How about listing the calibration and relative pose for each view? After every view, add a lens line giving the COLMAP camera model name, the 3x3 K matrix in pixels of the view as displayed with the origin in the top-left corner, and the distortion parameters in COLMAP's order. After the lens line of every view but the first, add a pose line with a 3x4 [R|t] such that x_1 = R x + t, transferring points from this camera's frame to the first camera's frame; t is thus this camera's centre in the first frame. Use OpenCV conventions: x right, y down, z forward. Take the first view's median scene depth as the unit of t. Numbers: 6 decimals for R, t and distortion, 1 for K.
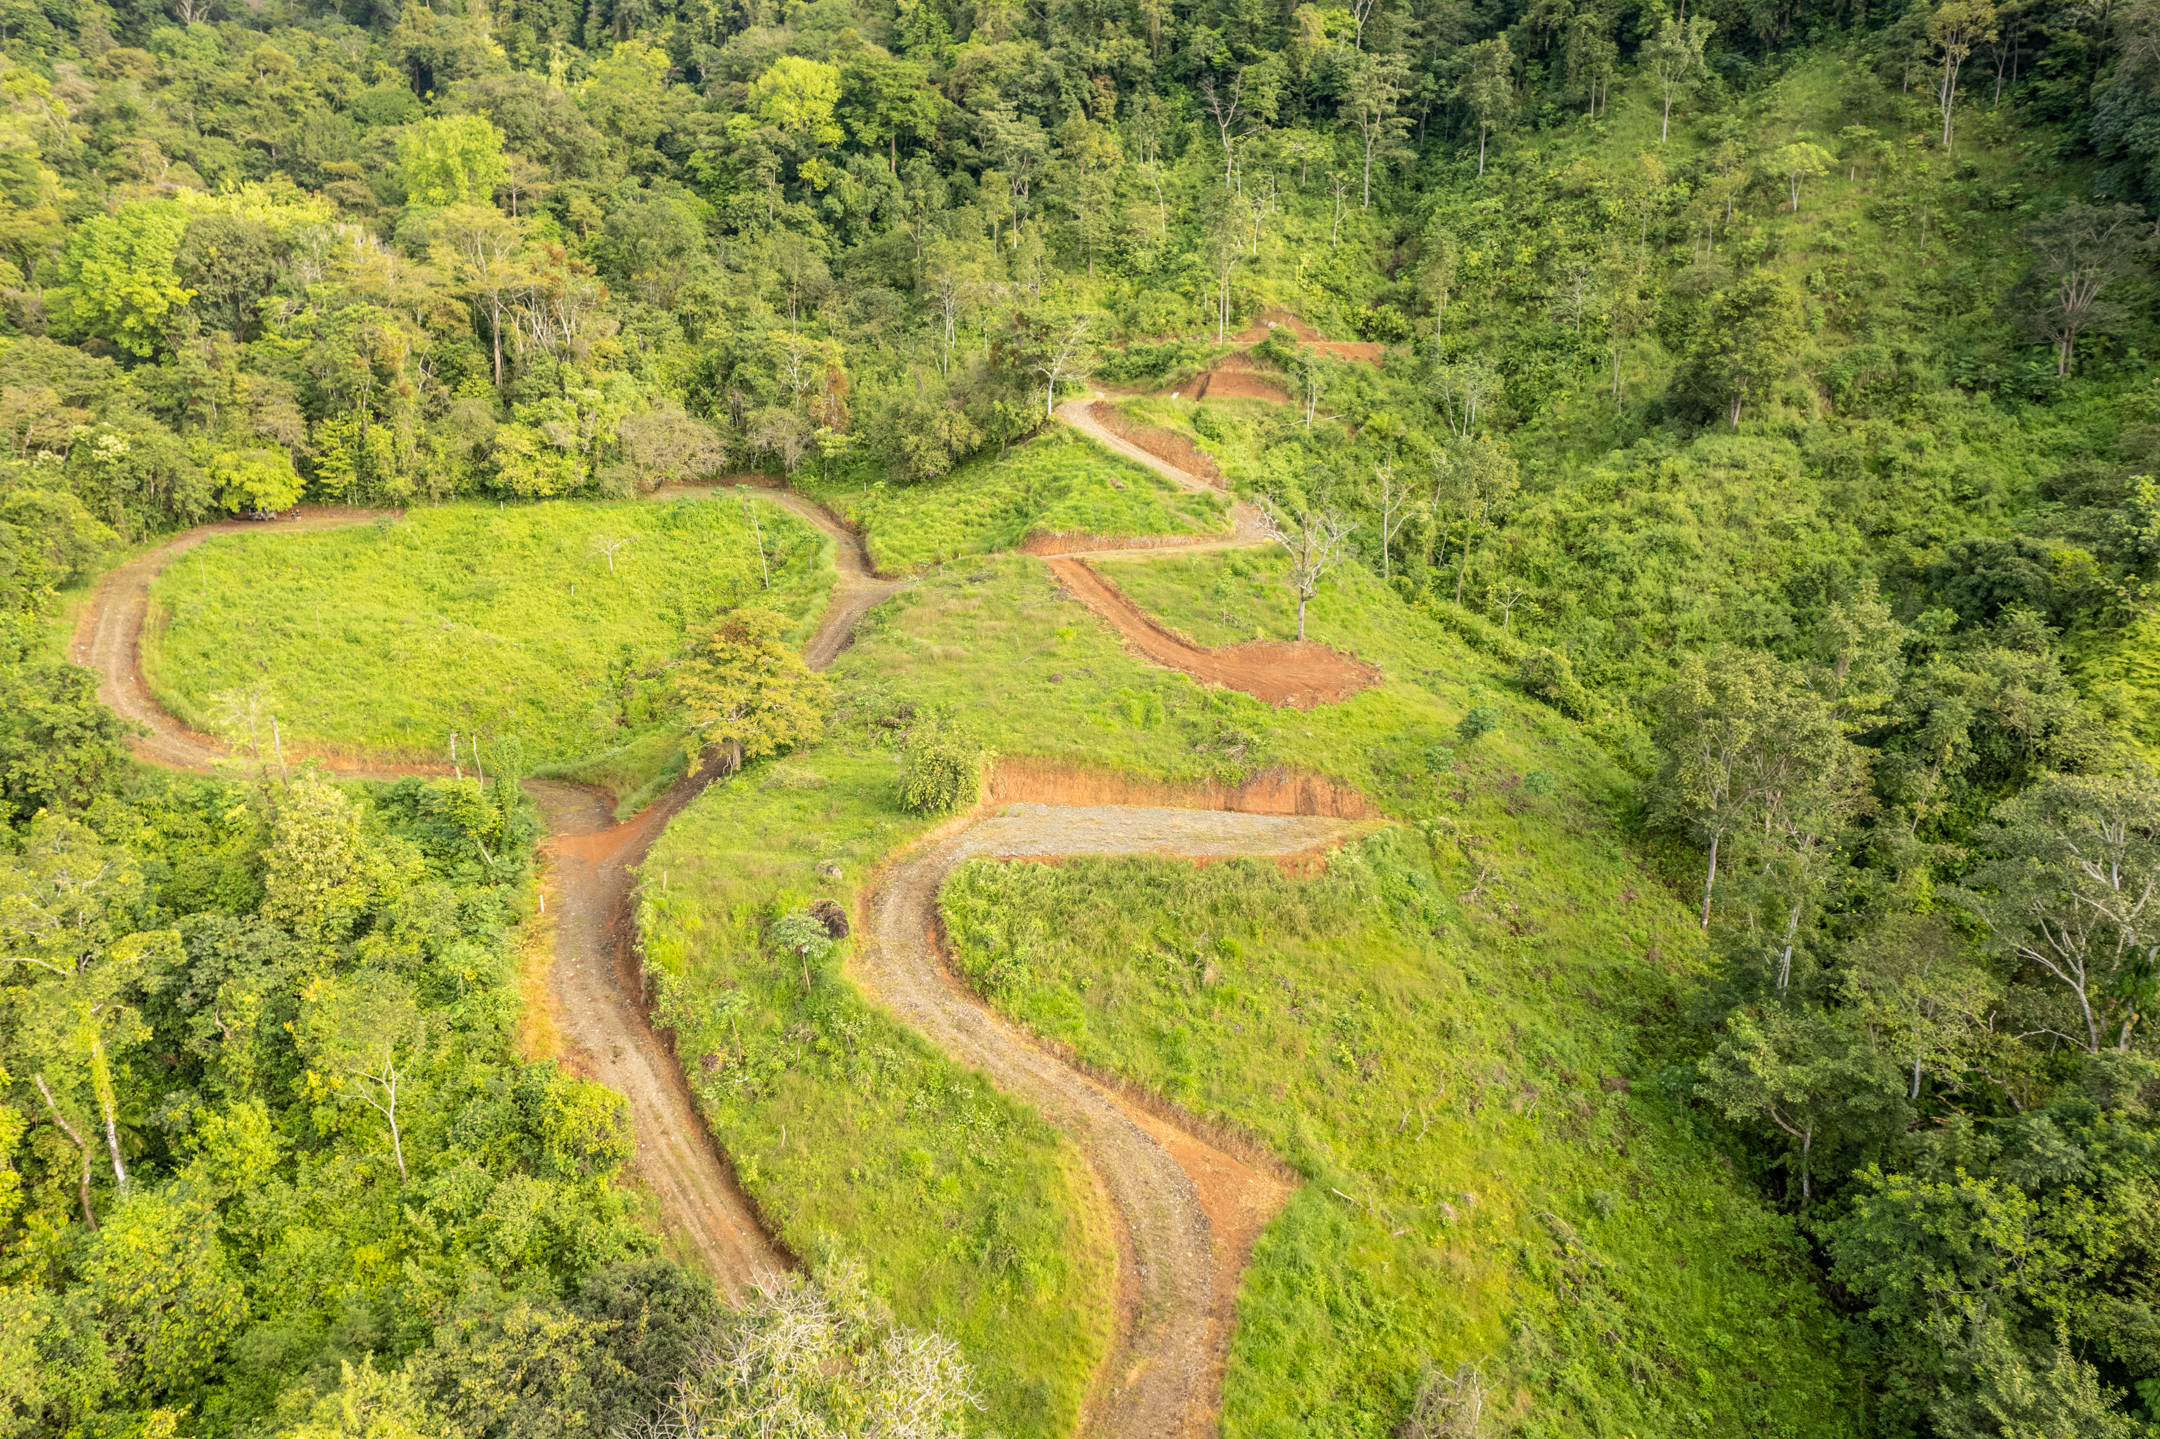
lens RADIAL K [[1379.9, 0, 1072.7], [0, 1379.9, 737.0], [0, 0, 1]] dist [-0.078629, 0.071556]
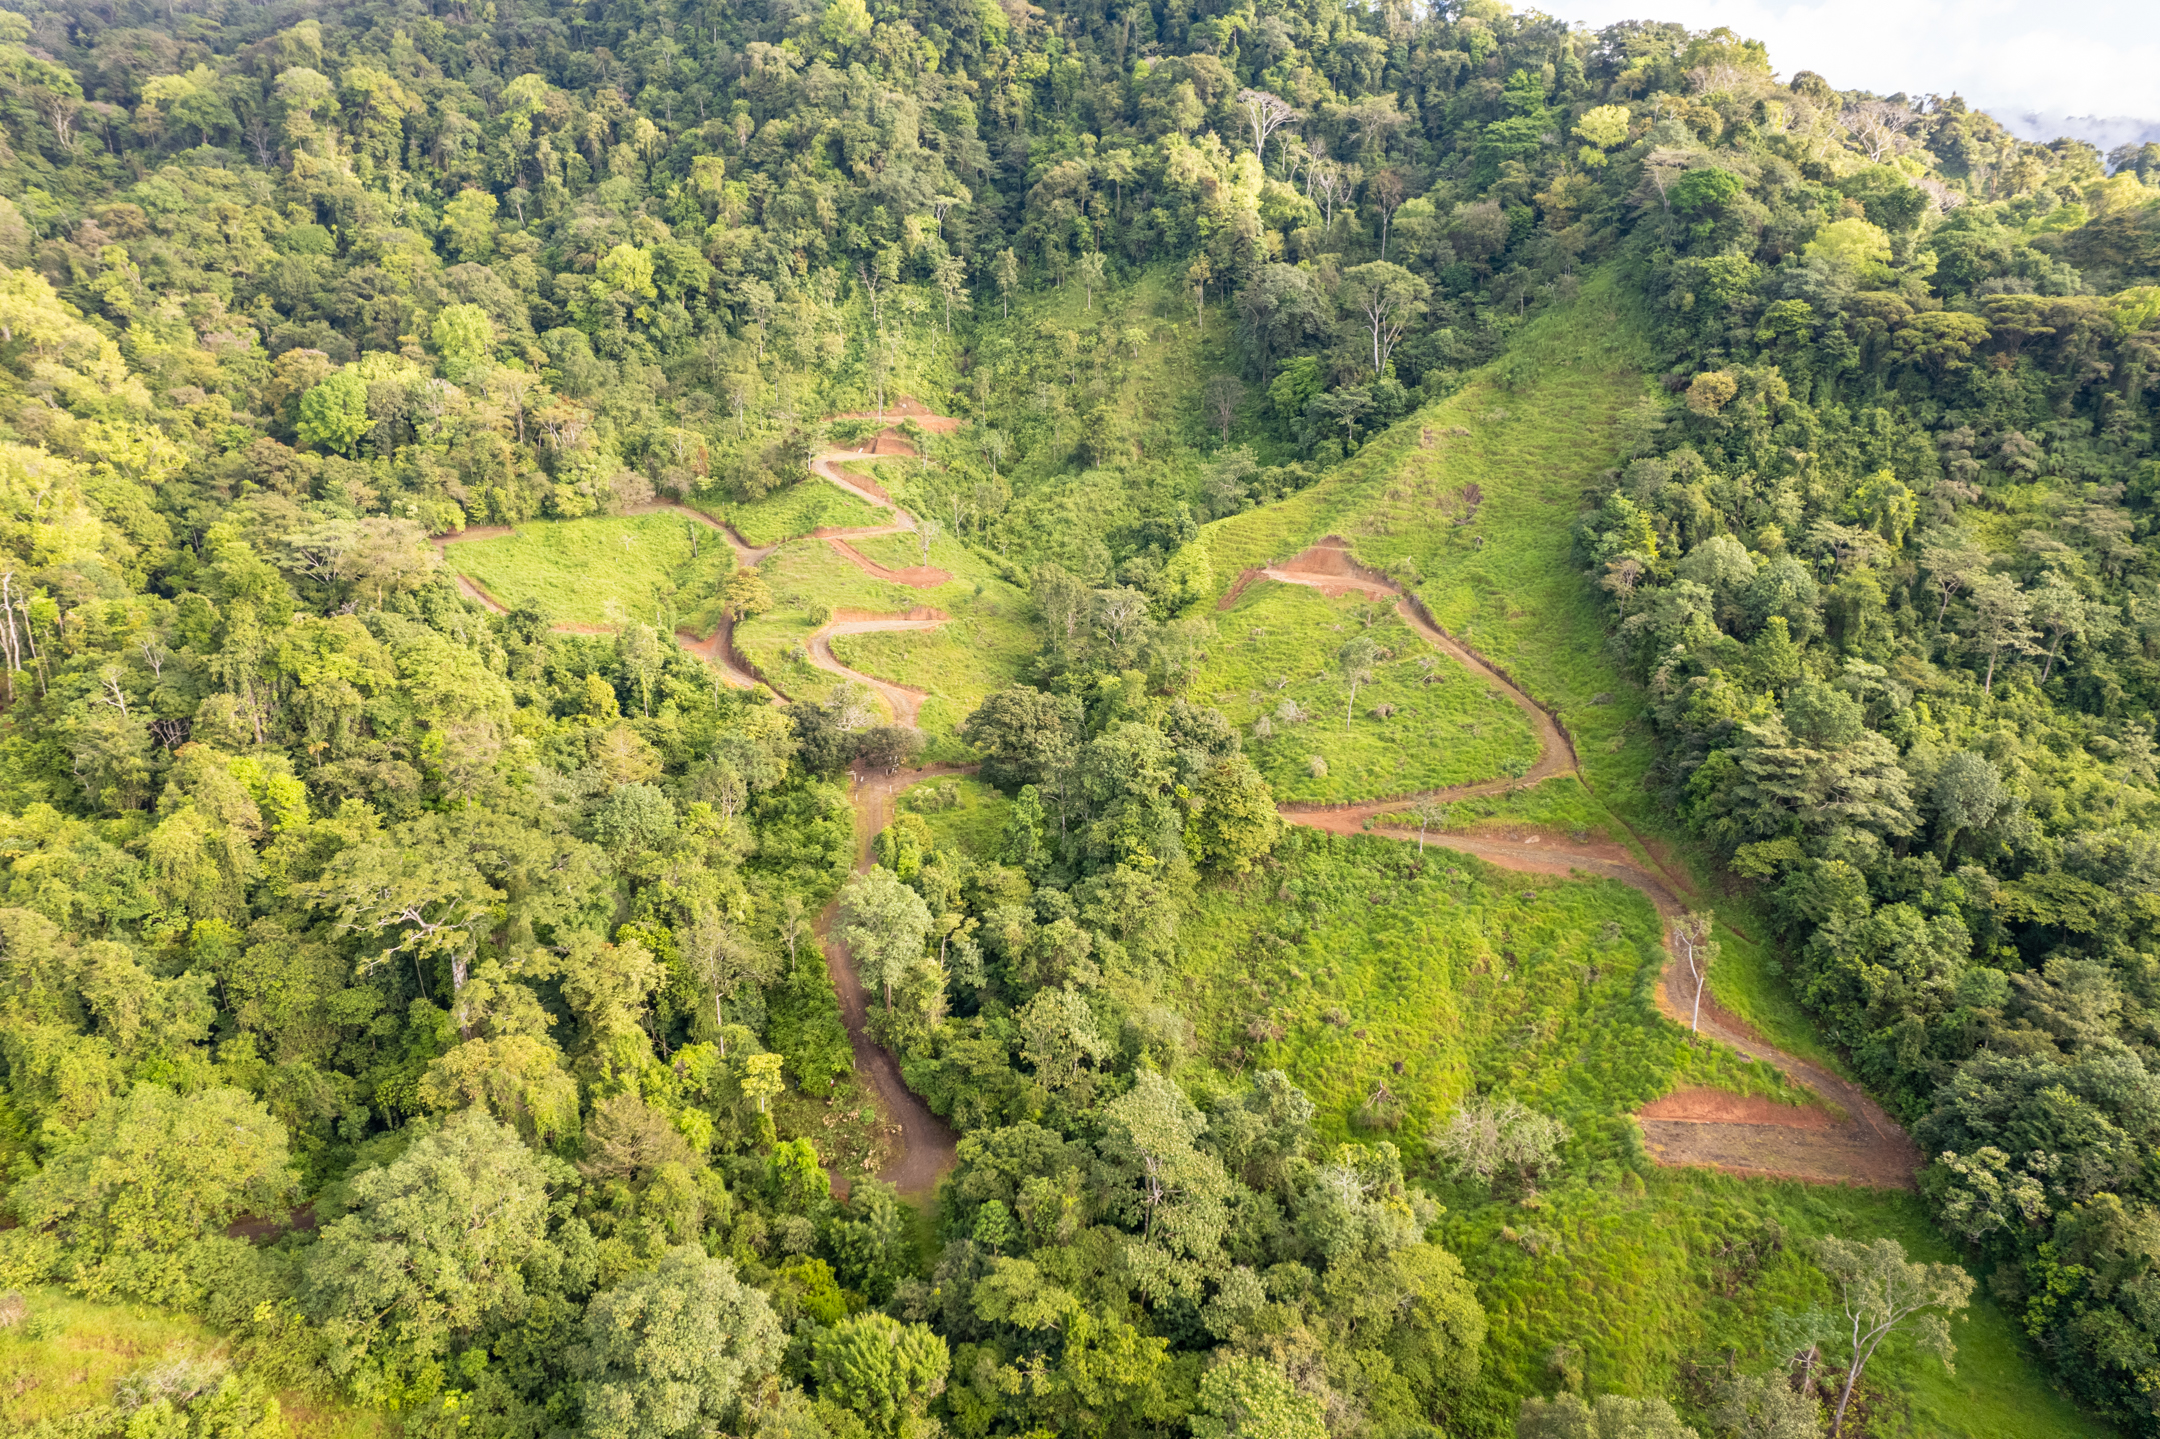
lens RADIAL K [[1379.9, 0, 1067.3], [0, 1379.9, 733.3], [0, 0, 1]] dist [-0.078629, 0.071556]
pose [[0.966795, -0.082635, 0.241825, -0.173193], [0.068134, 0.995374, 0.067741, 0.065807], [-0.246305, -0.049016, 0.967952, -1.196977]]
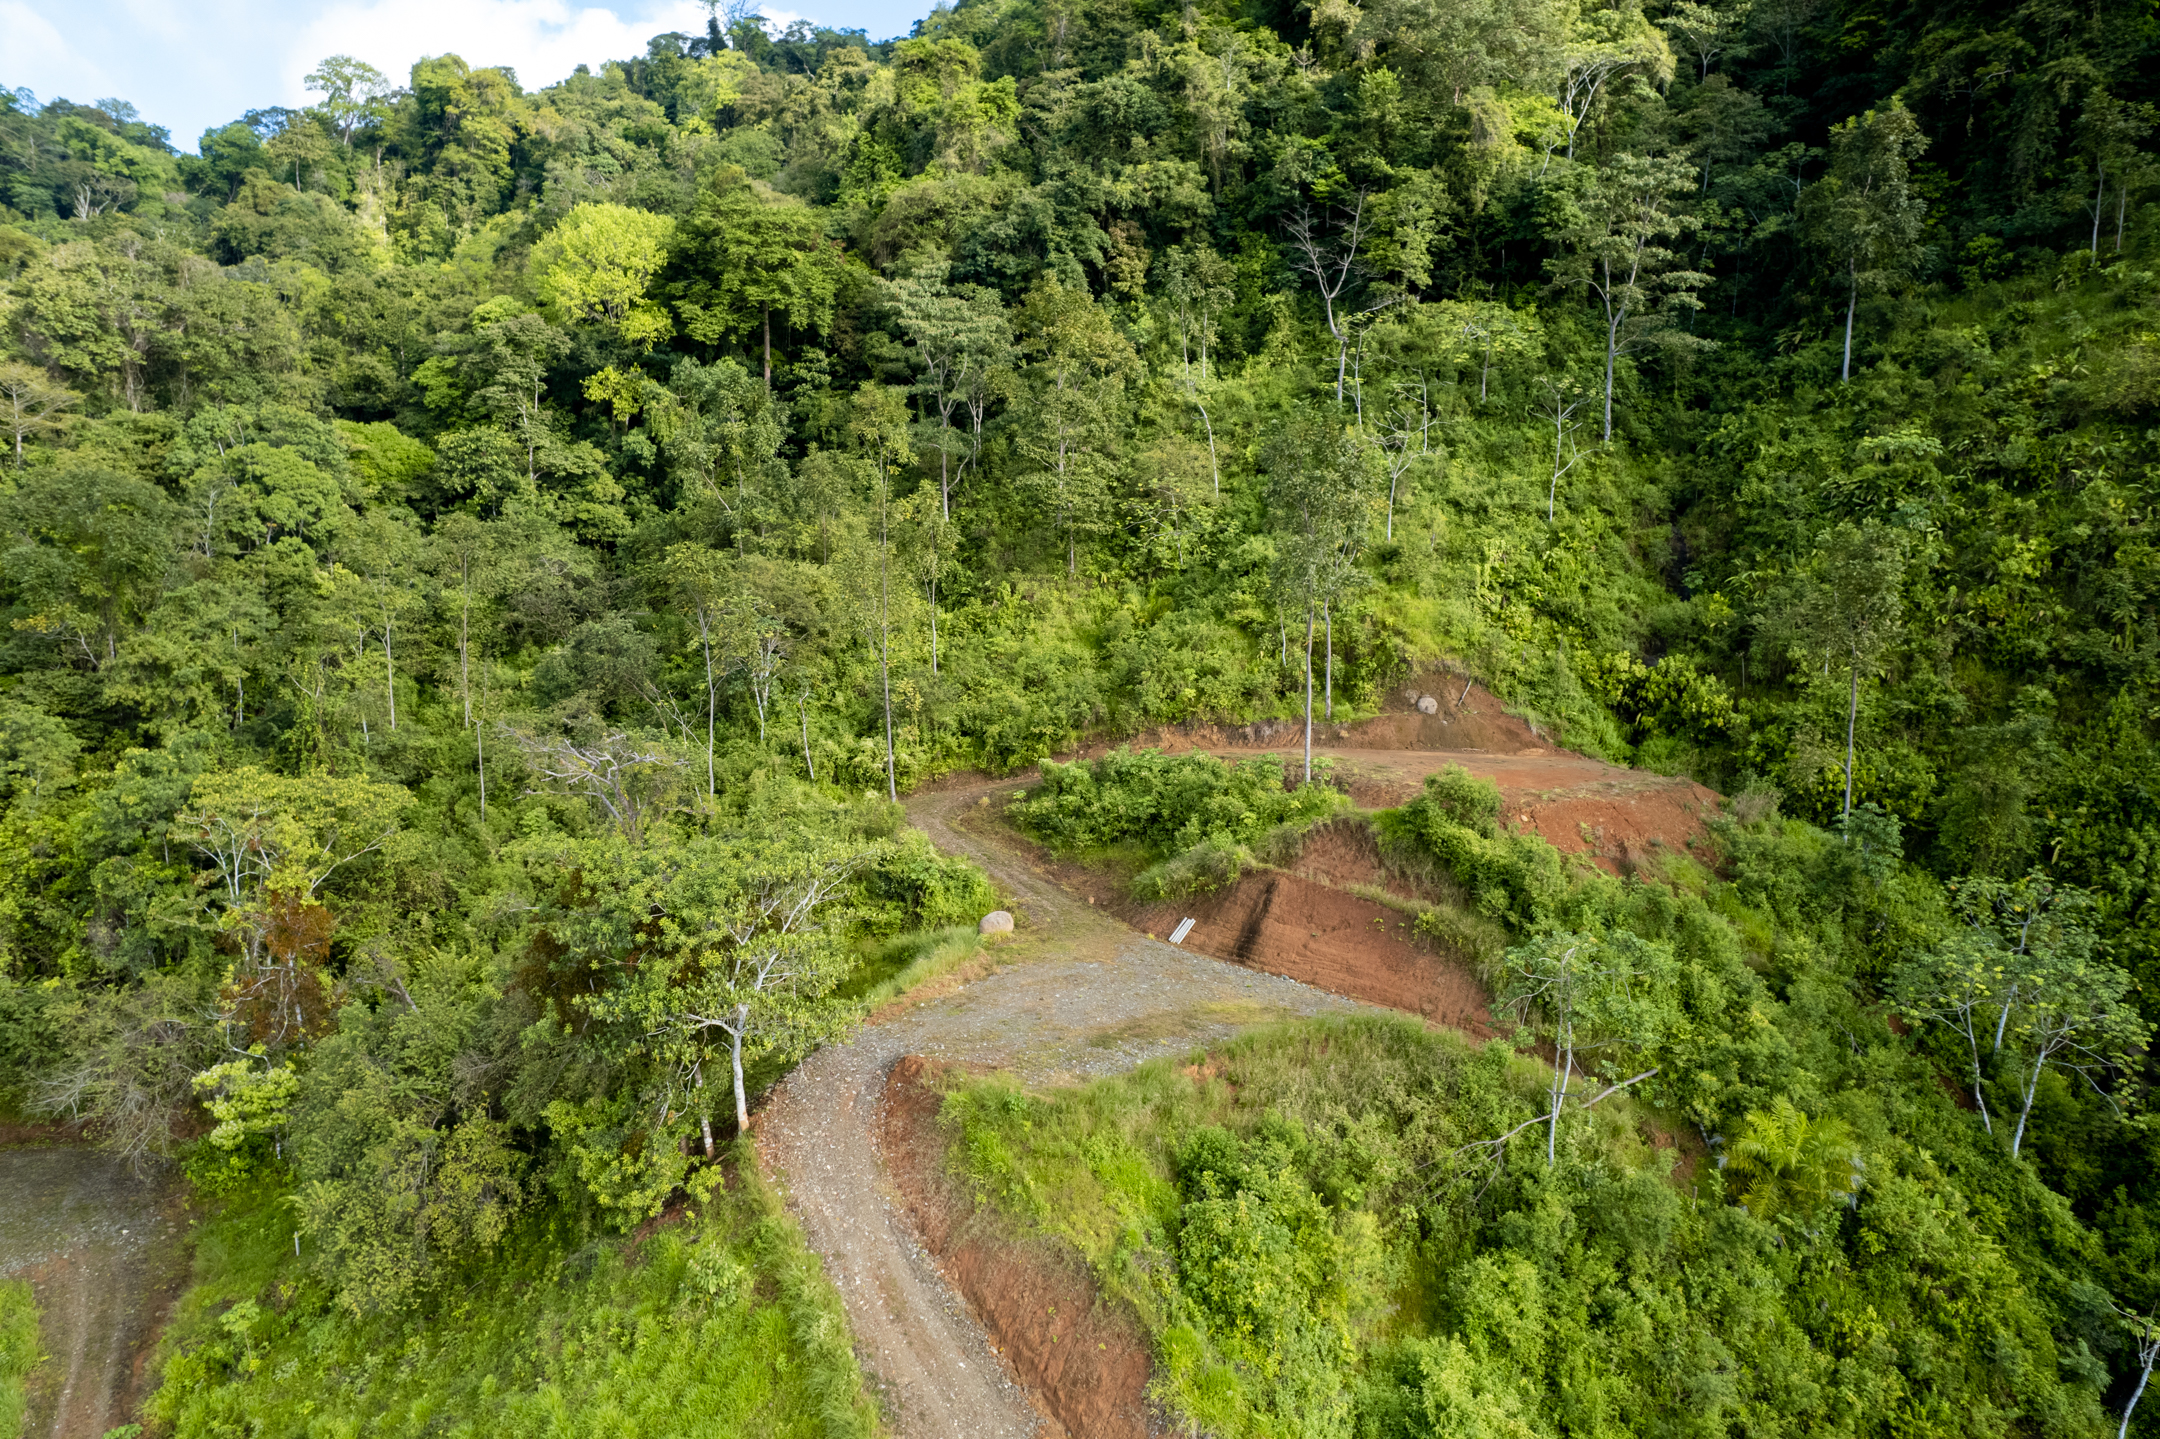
lens RADIAL K [[1379.9, 0, 1076.9], [0, 1379.9, 738.8], [0, 0, 1]] dist [-0.078629, 0.071556]
pose [[0.995156, 0.010503, -0.097748, 0.086327], [-0.023272, 0.991185, -0.130422, -0.264749], [0.095517, 0.132065, 0.986628, 0.627769]]
